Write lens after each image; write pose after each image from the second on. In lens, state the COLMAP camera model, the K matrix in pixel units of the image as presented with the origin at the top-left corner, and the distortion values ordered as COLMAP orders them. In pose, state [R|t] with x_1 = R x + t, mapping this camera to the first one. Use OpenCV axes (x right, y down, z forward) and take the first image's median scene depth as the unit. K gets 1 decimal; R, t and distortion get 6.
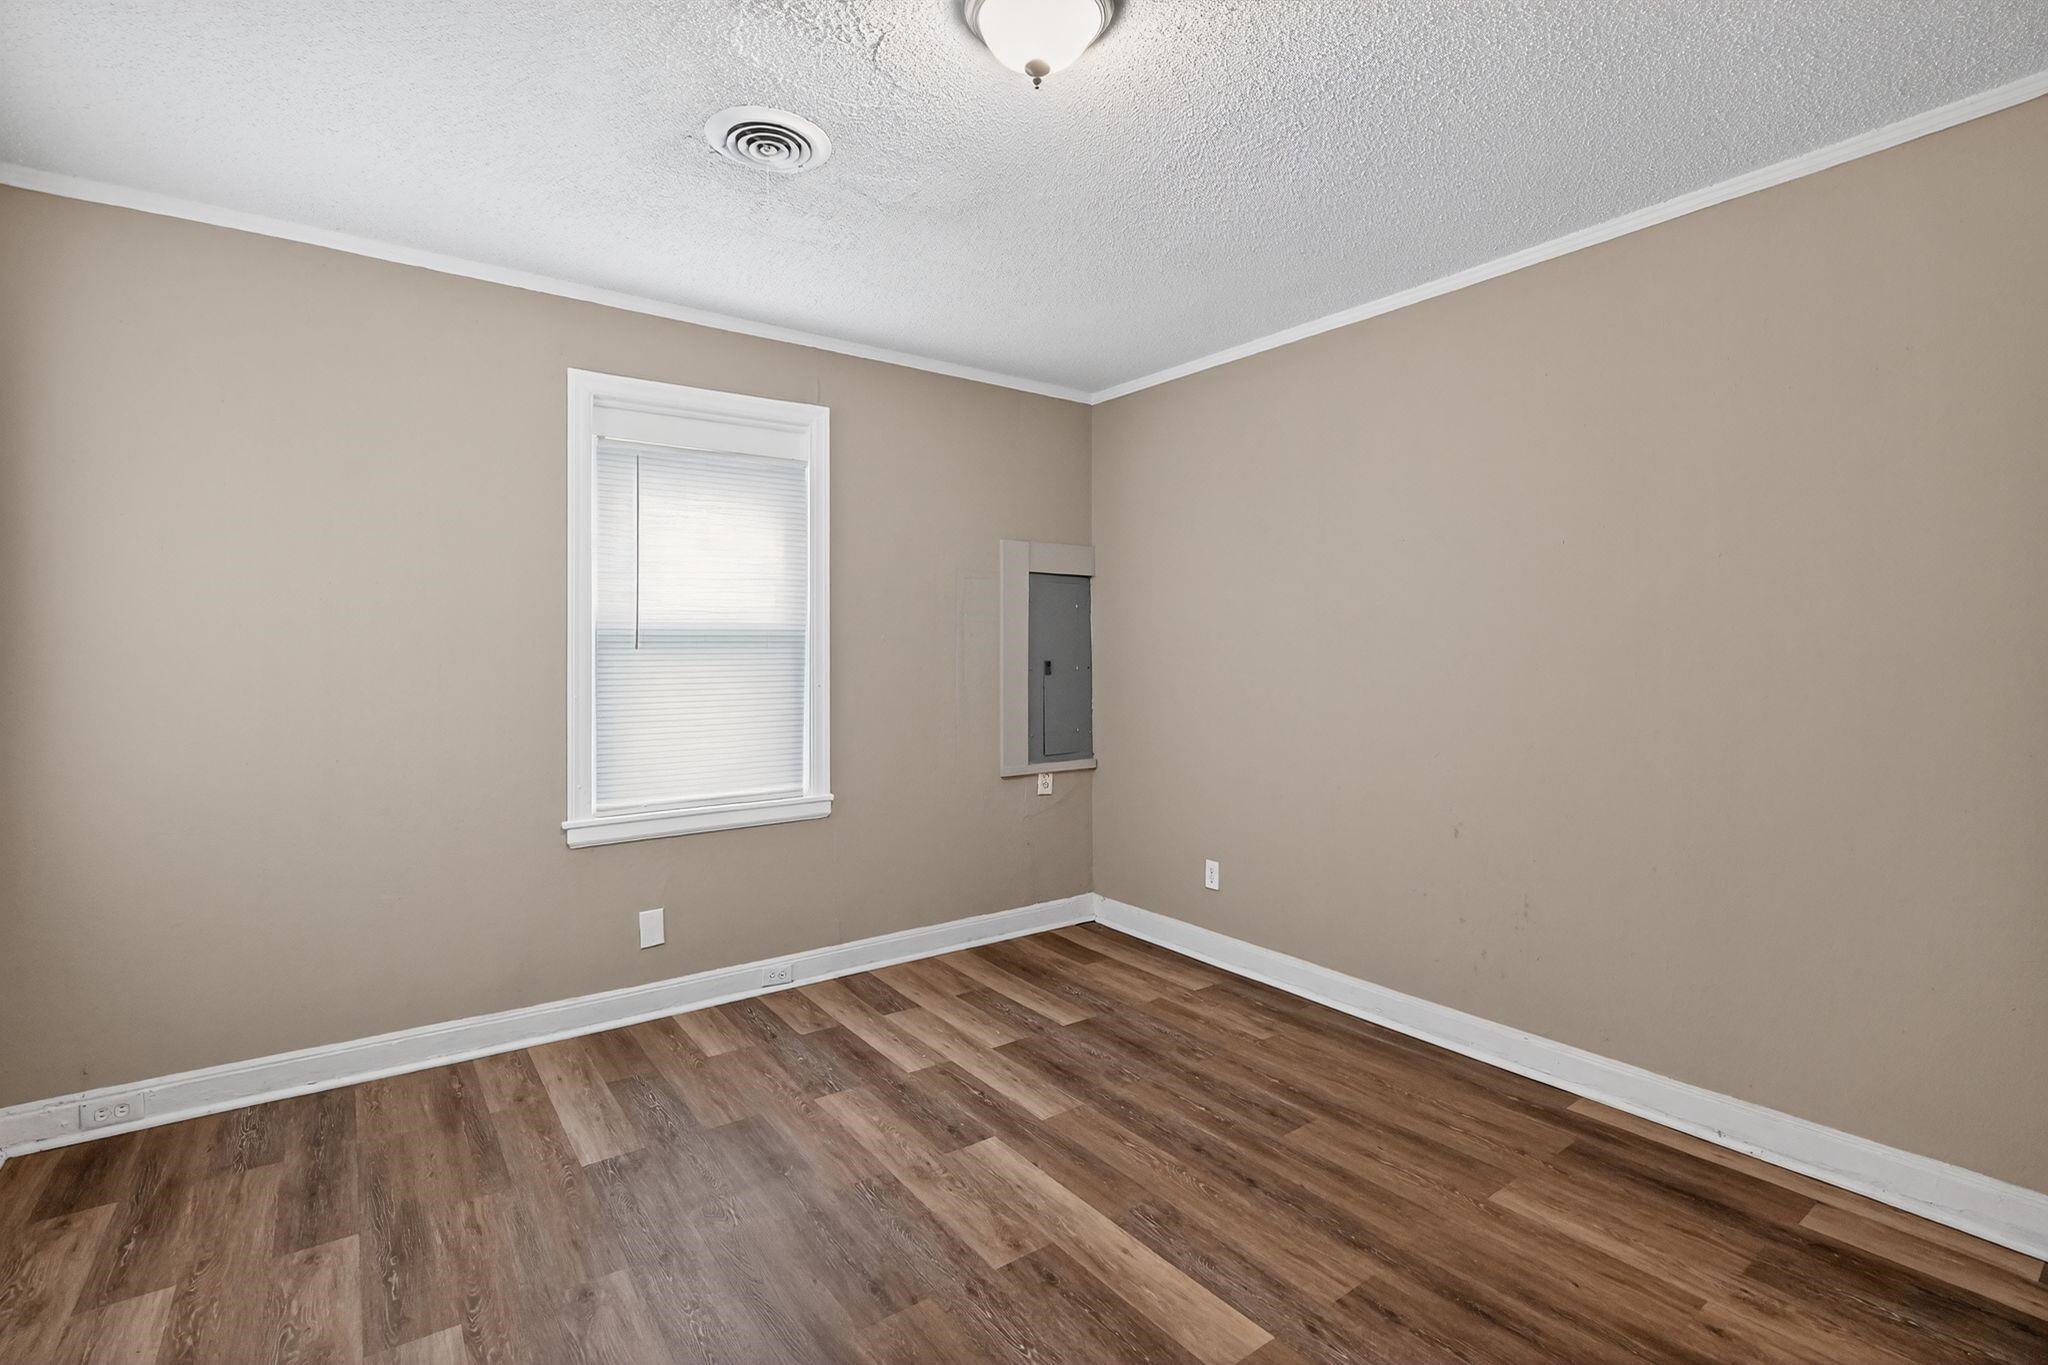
lens RADIAL K [[923.6, 0, 1017.5], [0, 923.6, 665.1], [0, 0, 1]] dist [-0.016372, 0.000166]
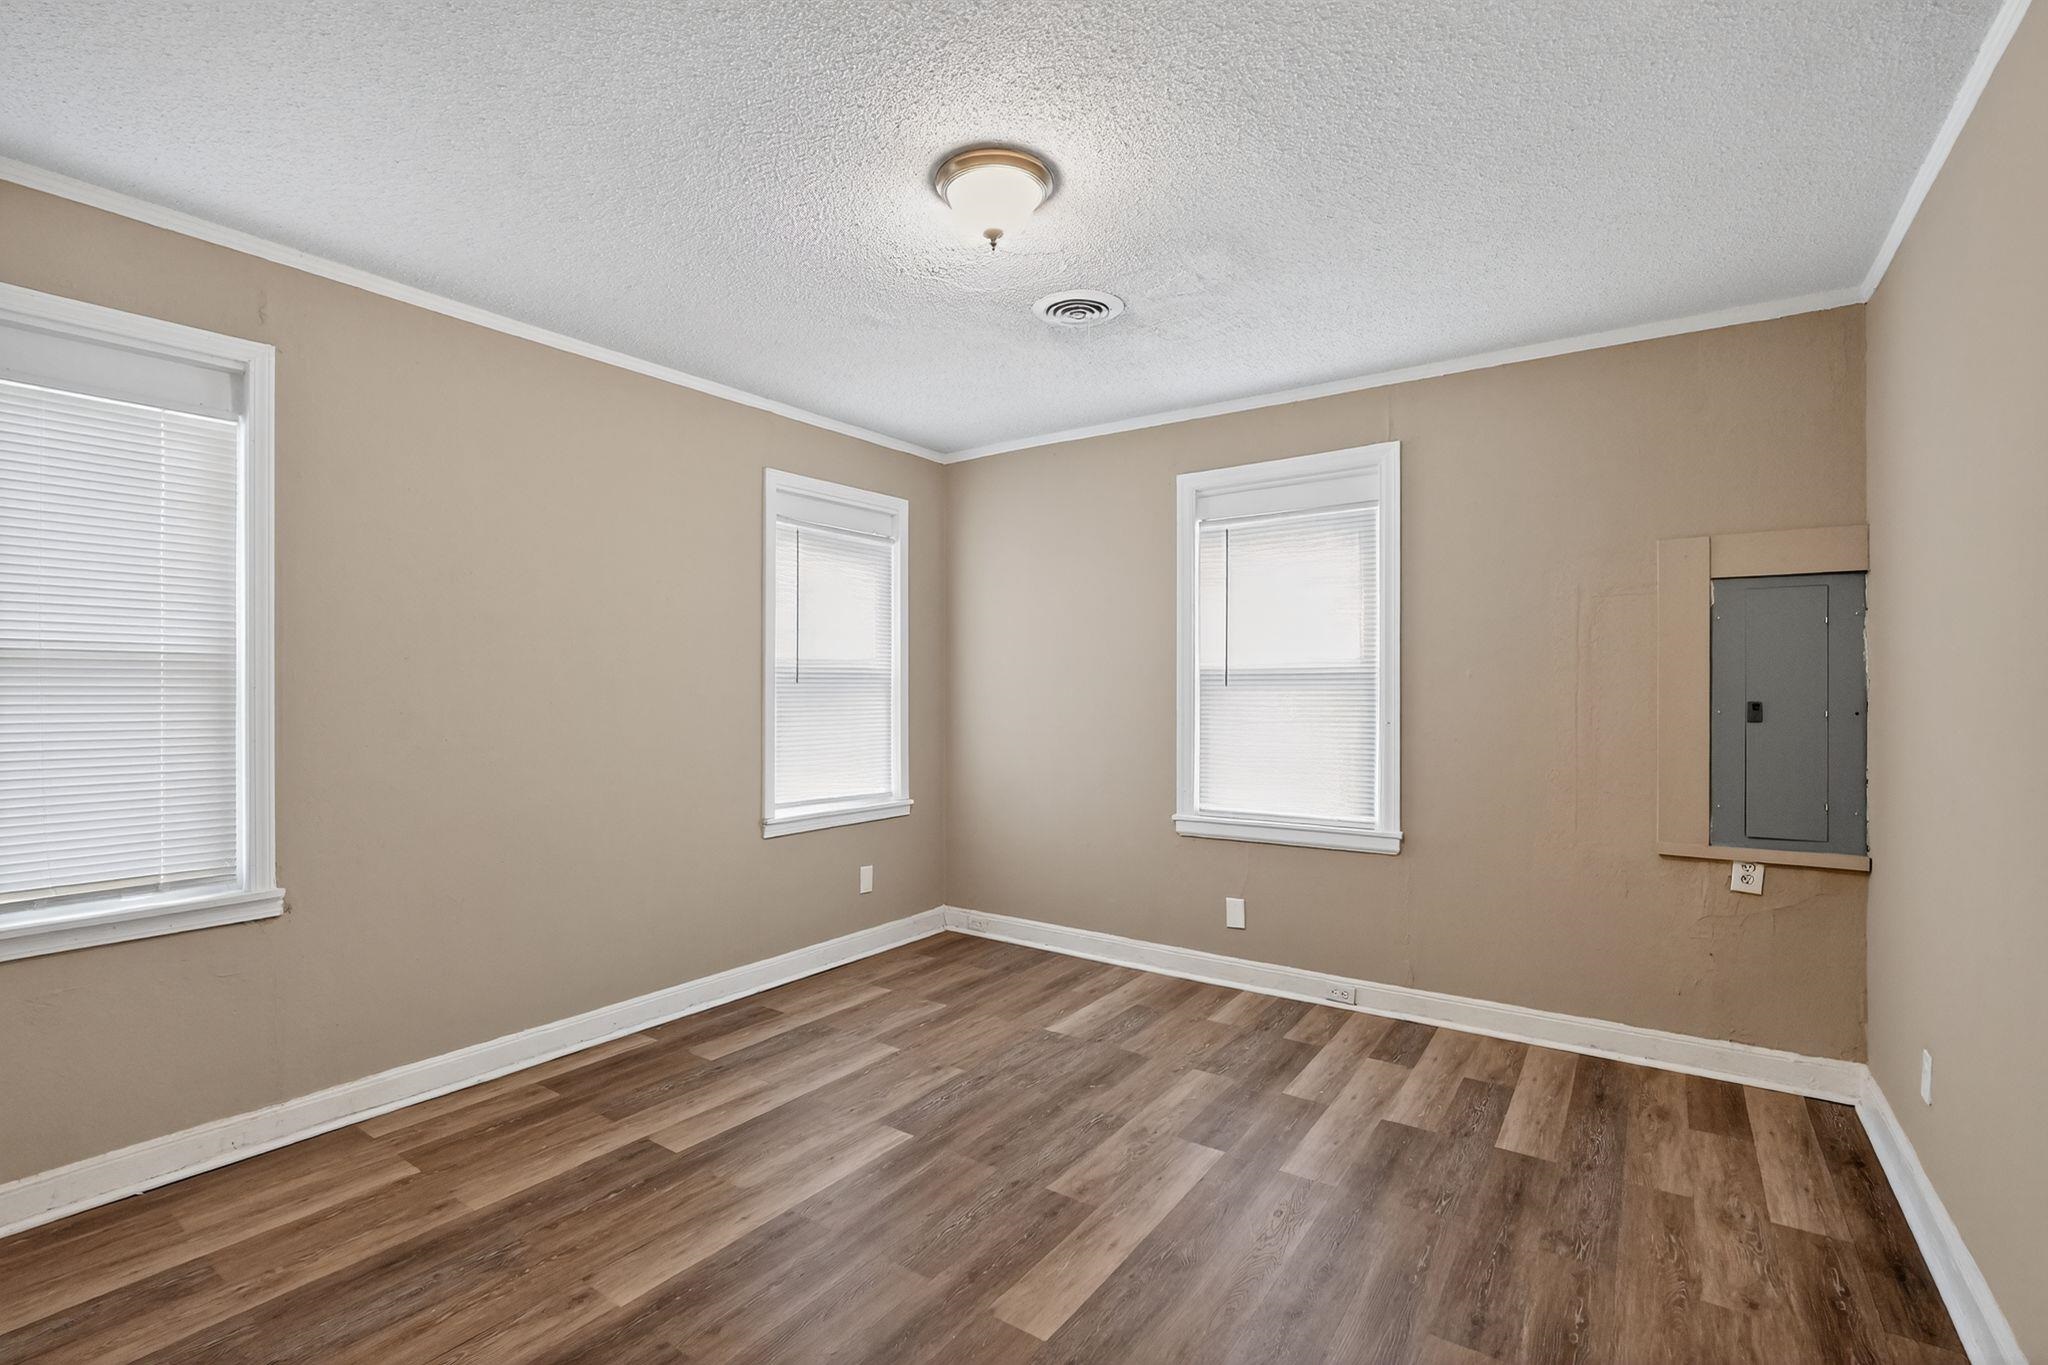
lens RADIAL K [[927.3, 0, 1014.8], [0, 927.3, 700.6], [0, 0, 1]] dist [-0.016751, 0.000348]
pose [[0.325105, 0.019133, -0.945484, 0.657962], [-0.013917, 0.999784, 0.015447, -0.011569], [0.945576, 0.008136, 0.325301, 0.318234]]
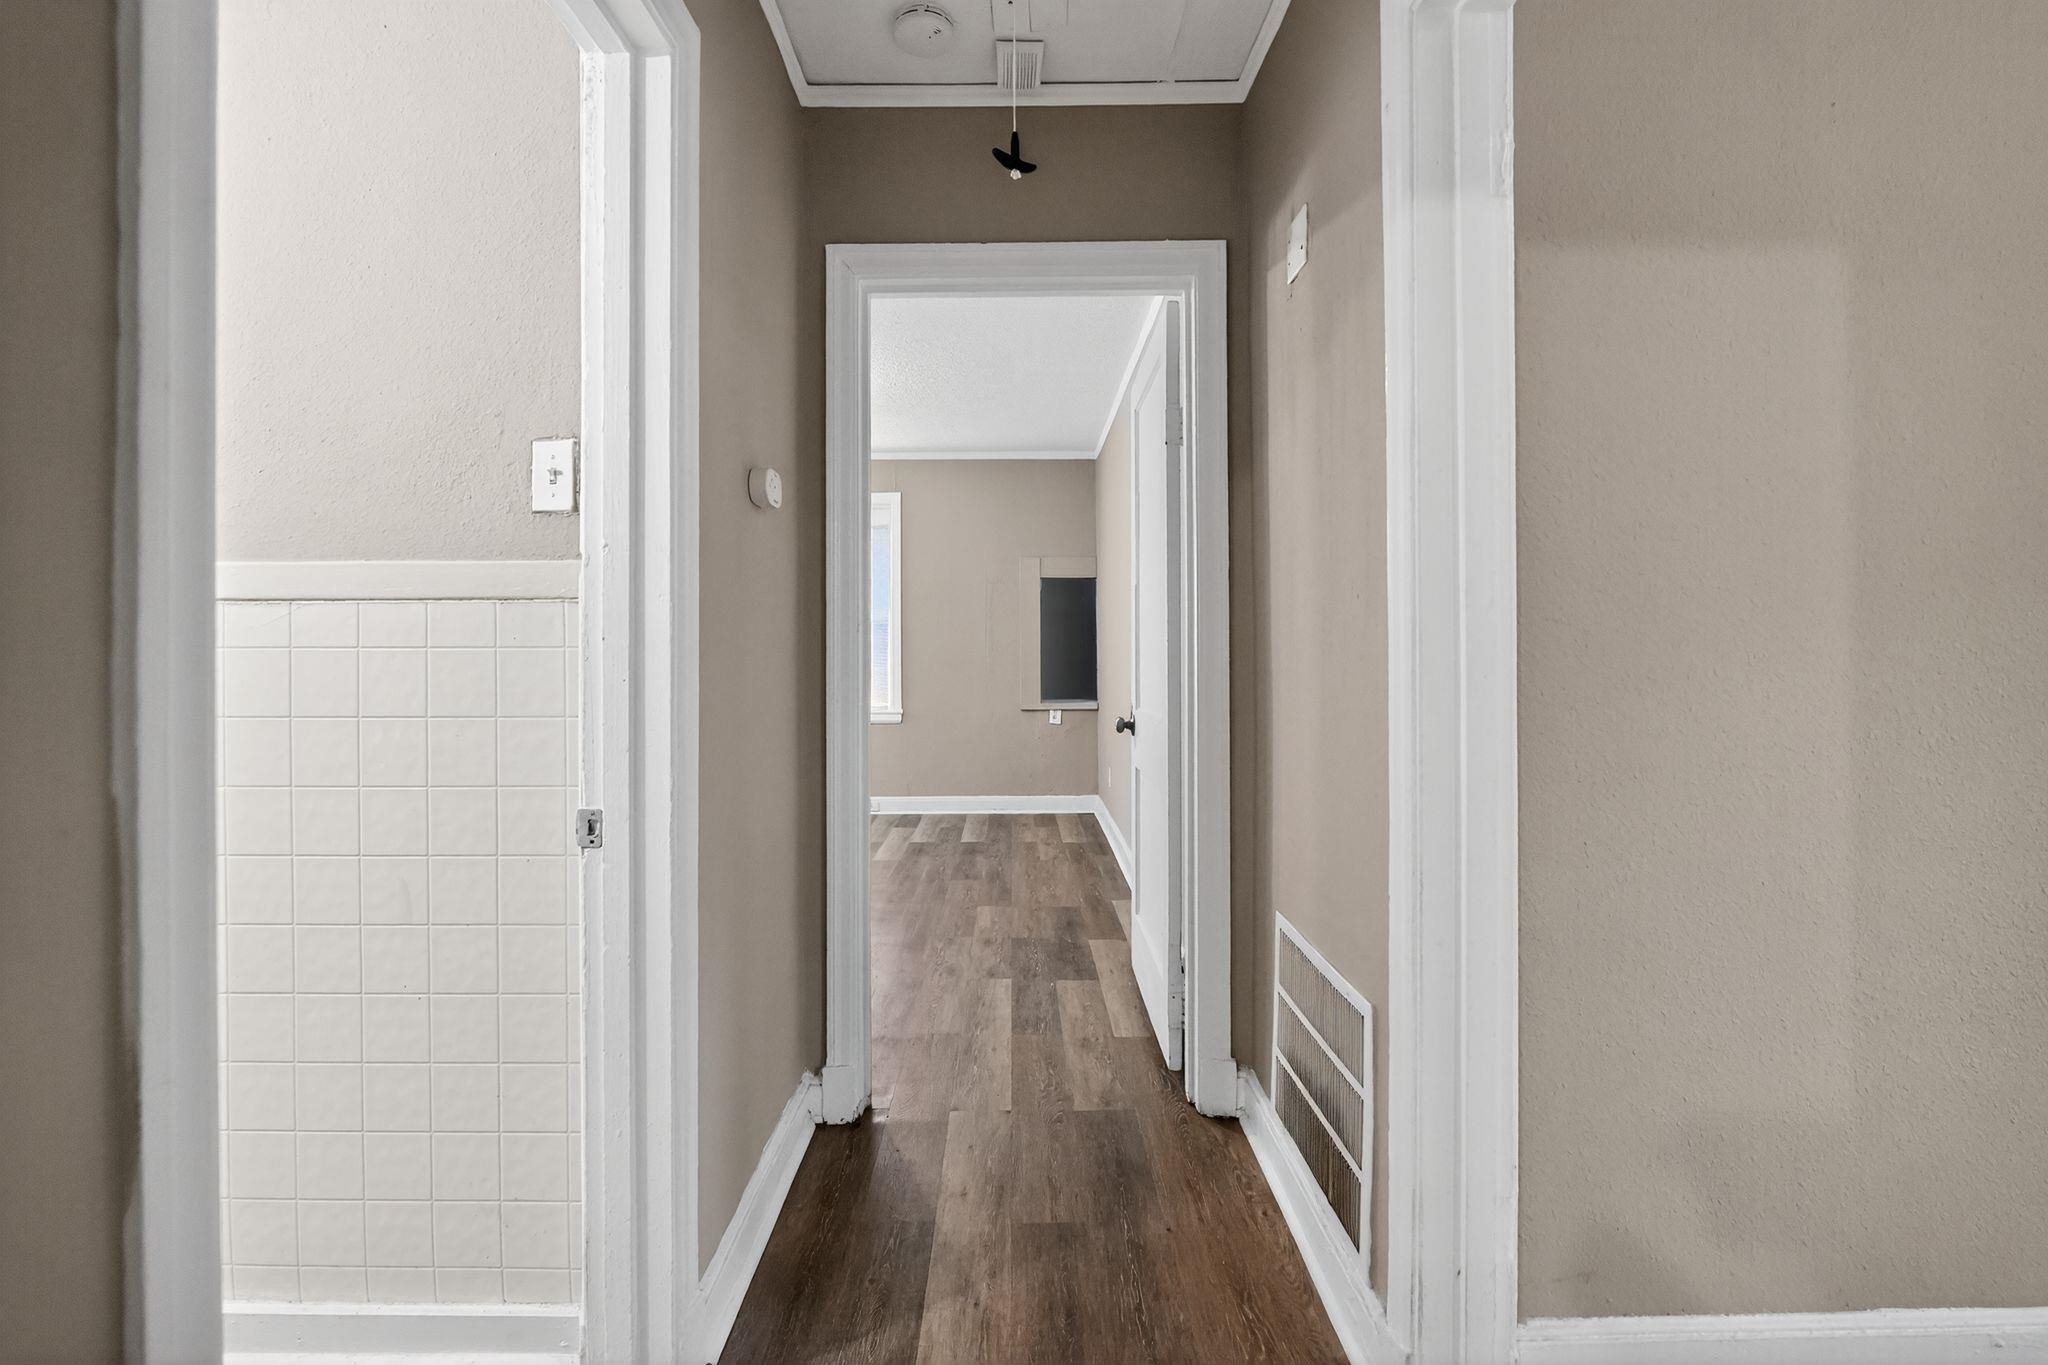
lens RADIAL K [[923.6, 0, 1017.5], [0, 923.6, 665.1], [0, 0, 1]] dist [-0.016372, 0.000166]
pose [[0.811750, 0.016637, -0.583768, 1.124517], [-0.011408, 0.999855, 0.012631, 0.032354], [0.583893, -0.003593, 0.811822, -0.349850]]
